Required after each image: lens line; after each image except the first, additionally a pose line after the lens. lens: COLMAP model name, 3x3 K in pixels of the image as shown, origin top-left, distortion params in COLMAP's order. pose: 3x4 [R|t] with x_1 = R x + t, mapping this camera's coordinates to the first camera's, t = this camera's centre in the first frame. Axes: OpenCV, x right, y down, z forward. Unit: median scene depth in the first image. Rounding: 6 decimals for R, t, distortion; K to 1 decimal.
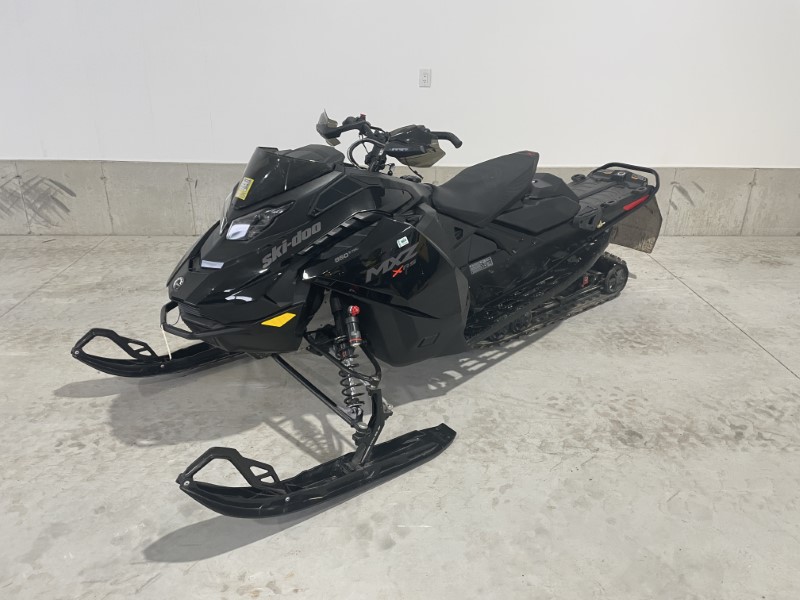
lens RADIAL K [[626.7, 0, 400.0], [0, 626.7, 300.0], [0, 0, 1]] dist [0.088347, -0.136544]
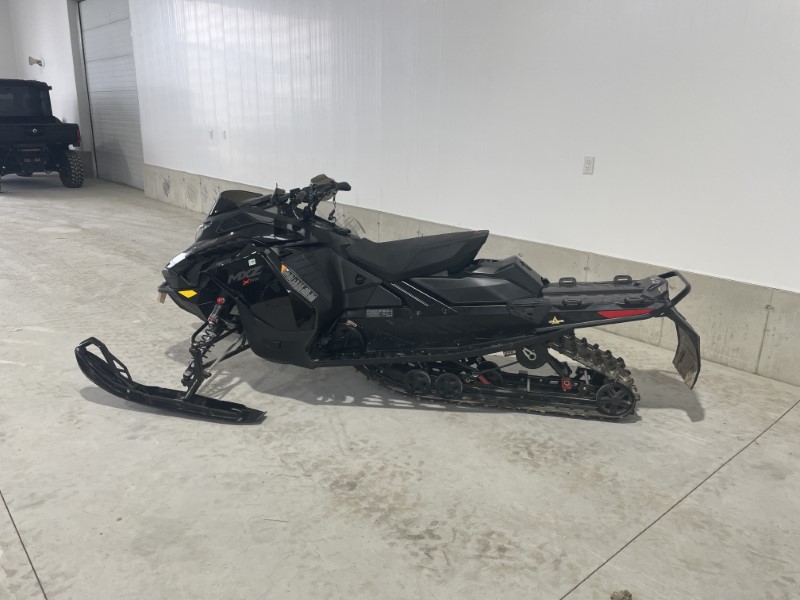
lens RADIAL K [[626.7, 0, 400.0], [0, 626.7, 300.0], [0, 0, 1]] dist [0.088347, -0.136544]
pose [[0.616155, 0.215097, -0.757685, 1.166495], [-0.311865, 0.949990, 0.016079, -0.124840], [0.723252, 0.226388, 0.652423, 0.310828]]
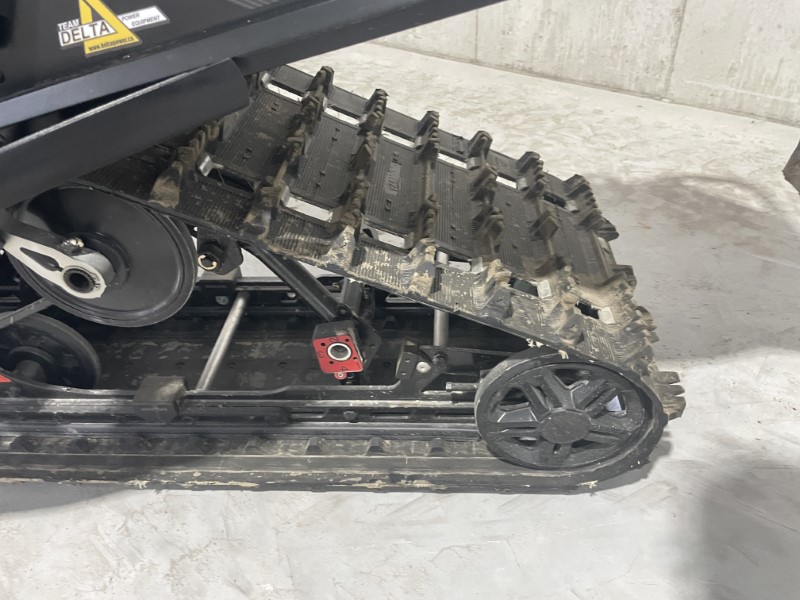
lens RADIAL K [[626.7, 0, 400.0], [0, 626.7, 300.0], [0, 0, 1]] dist [0.088347, -0.136544]
pose [[0.713573, 0.379367, -0.588977, 0.598665], [-0.213768, 0.918509, 0.332633, -0.165817], [0.667171, -0.111454, 0.736519, 1.269396]]
